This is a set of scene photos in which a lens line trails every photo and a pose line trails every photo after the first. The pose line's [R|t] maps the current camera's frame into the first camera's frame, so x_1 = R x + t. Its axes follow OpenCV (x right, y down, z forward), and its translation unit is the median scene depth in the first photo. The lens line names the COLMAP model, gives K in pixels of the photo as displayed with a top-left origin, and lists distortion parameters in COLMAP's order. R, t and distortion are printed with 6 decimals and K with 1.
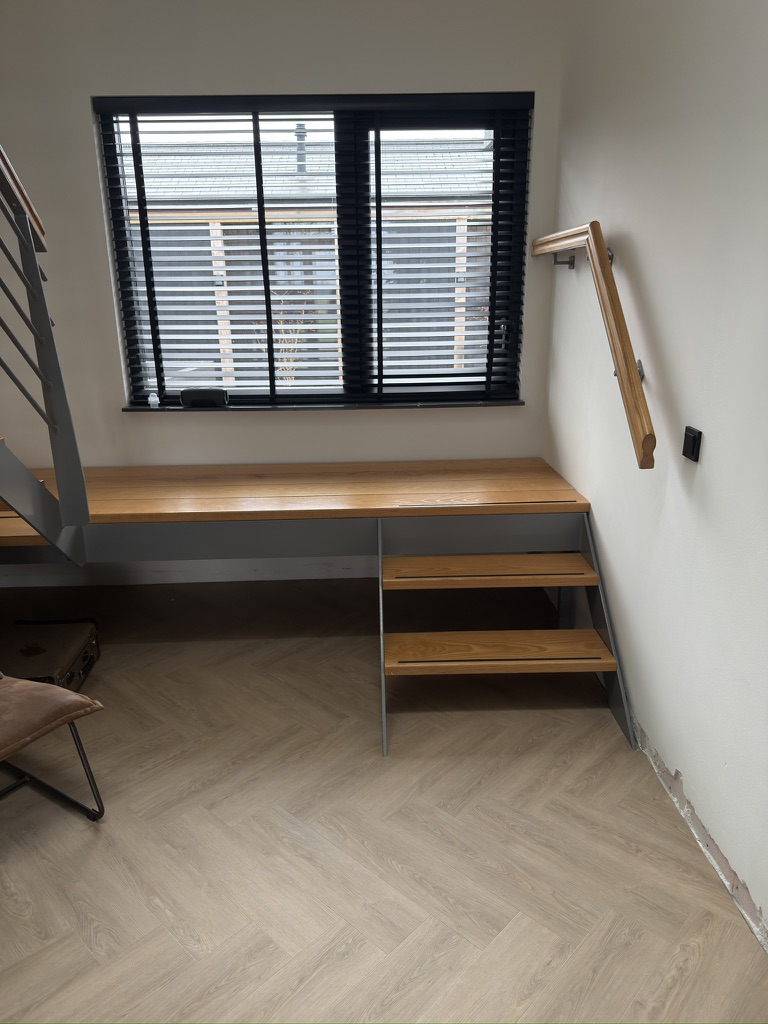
lens RADIAL K [[714.2, 0, 387.3], [0, 714.2, 514.2], [0, 0, 1]] dist [0.099386, -0.139037]
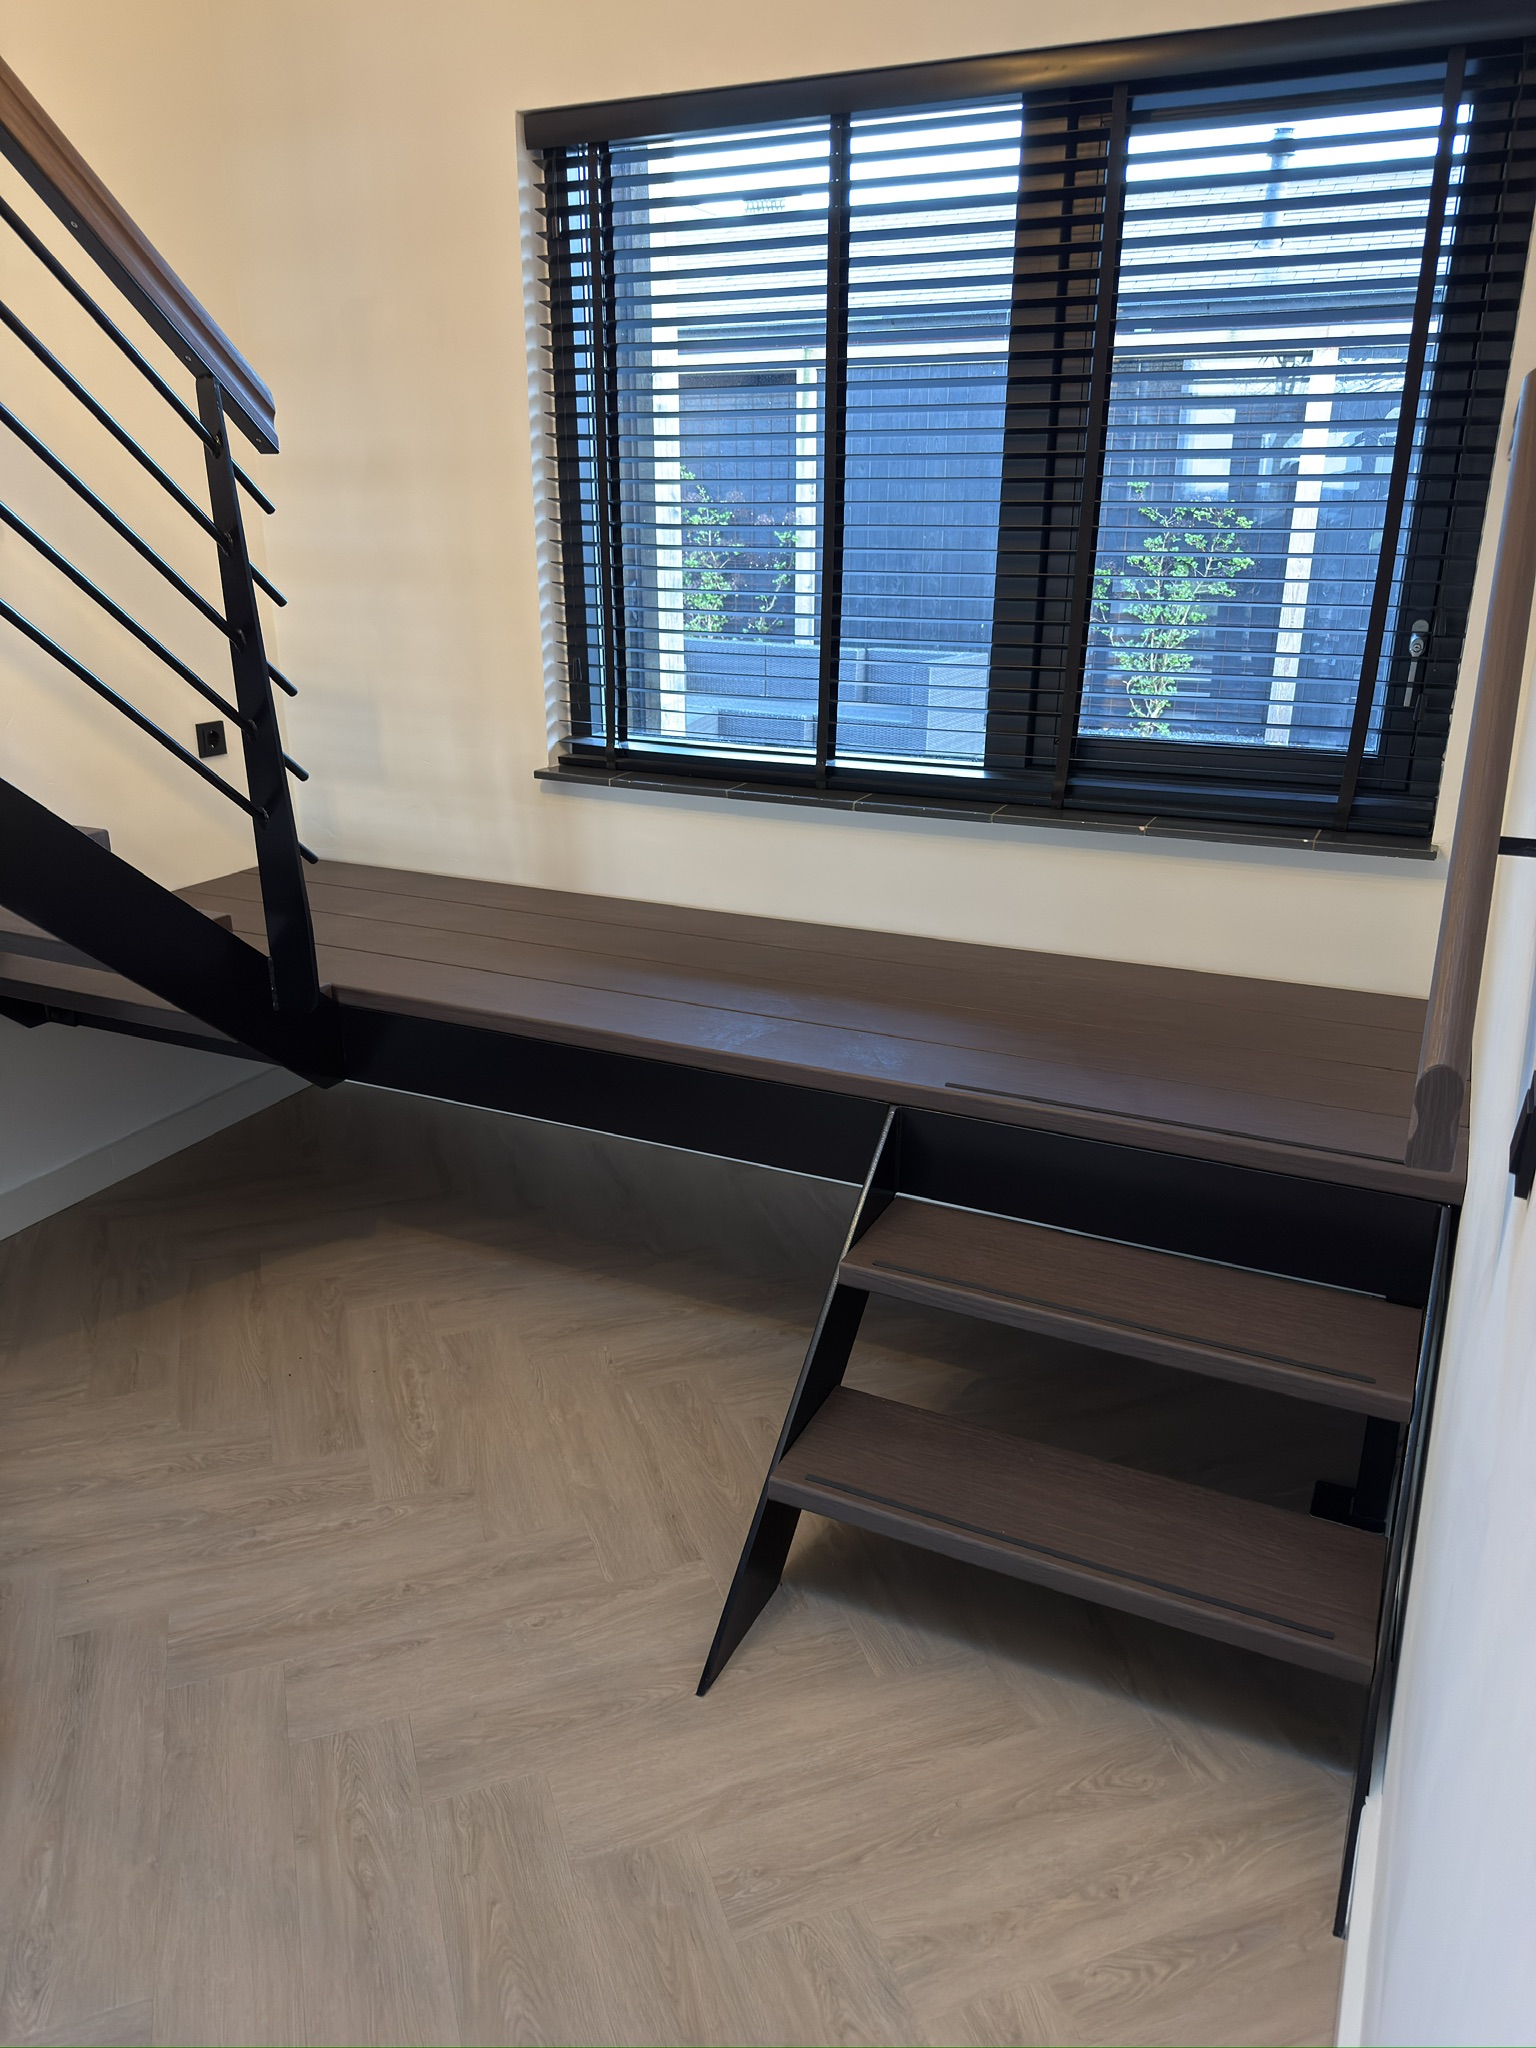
lens RADIAL K [[1428.5, 0, 774.5], [0, 1428.5, 1028.5], [0, 0, 1]] dist [0.099386, -0.139037]
pose [[0.893915, 0.167419, -0.415797, 0.289271], [-0.146023, 0.985794, 0.082995, -0.106325], [0.423785, -0.013474, 0.905663, 0.244742]]
